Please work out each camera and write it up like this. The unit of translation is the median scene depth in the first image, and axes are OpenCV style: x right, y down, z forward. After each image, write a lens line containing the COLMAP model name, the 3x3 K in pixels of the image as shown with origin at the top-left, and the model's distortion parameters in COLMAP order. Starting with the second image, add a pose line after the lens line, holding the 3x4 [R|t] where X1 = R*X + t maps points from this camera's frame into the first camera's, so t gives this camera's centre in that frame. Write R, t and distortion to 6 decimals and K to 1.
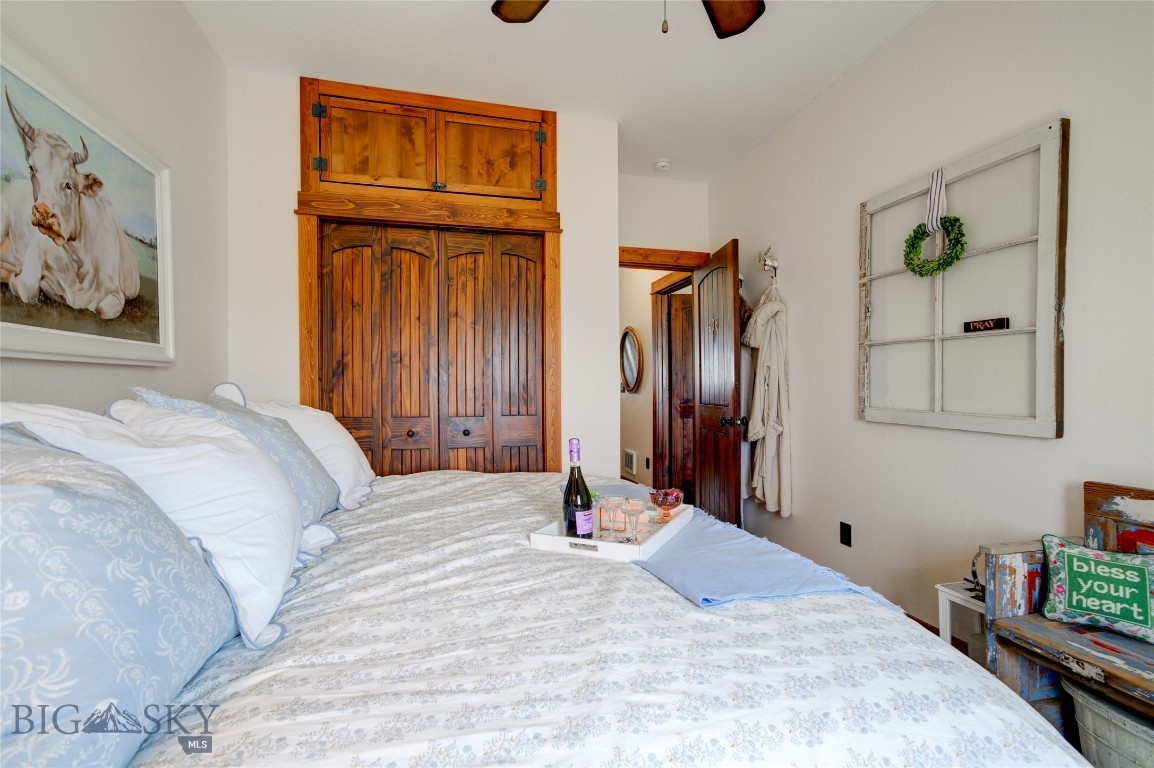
lens RADIAL K [[498.3, 0, 578.0], [0, 498.3, 387.6], [0, 0, 1]] dist [0.001711, 0.001880]
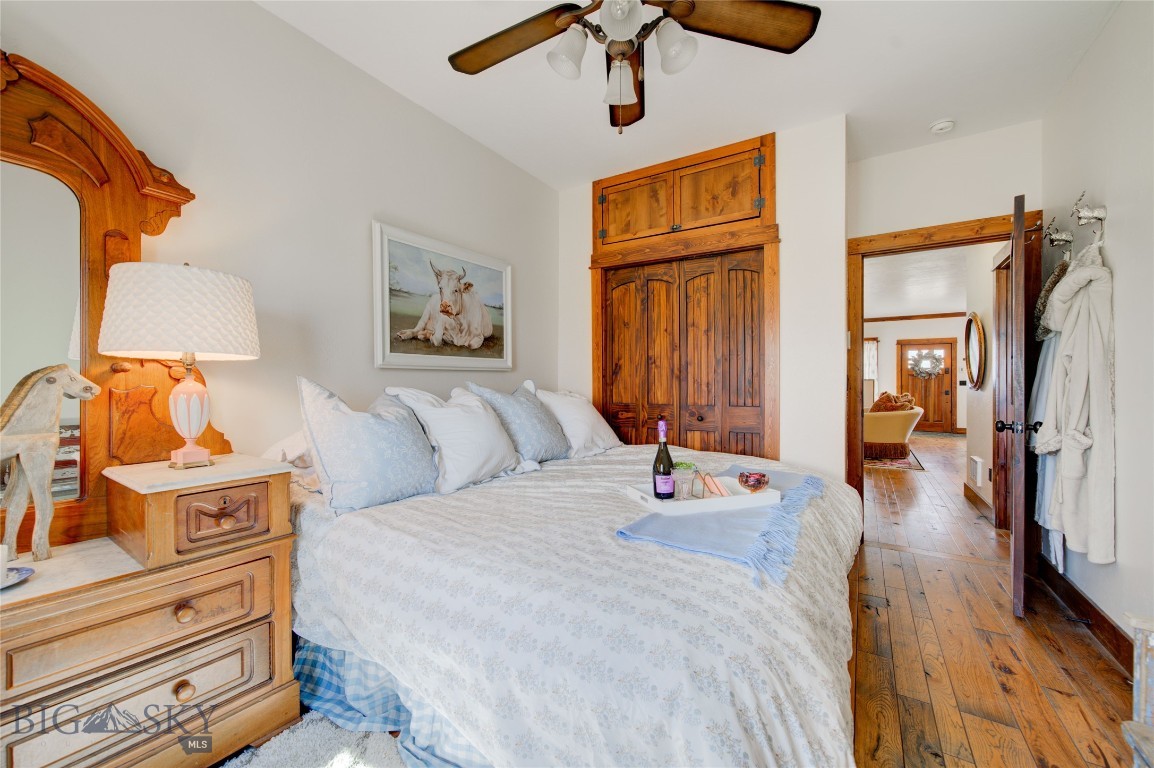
lens RADIAL K [[436.6, 0, 570.2], [0, 436.6, 384.5], [0, 0, 1]] dist [-0.010650, 0.000545]
pose [[0.696177, 0.011808, -0.717773, 0.361207], [-0.005459, 0.999923, 0.011154, -0.005397], [0.717849, -0.003847, 0.696188, 0.005996]]
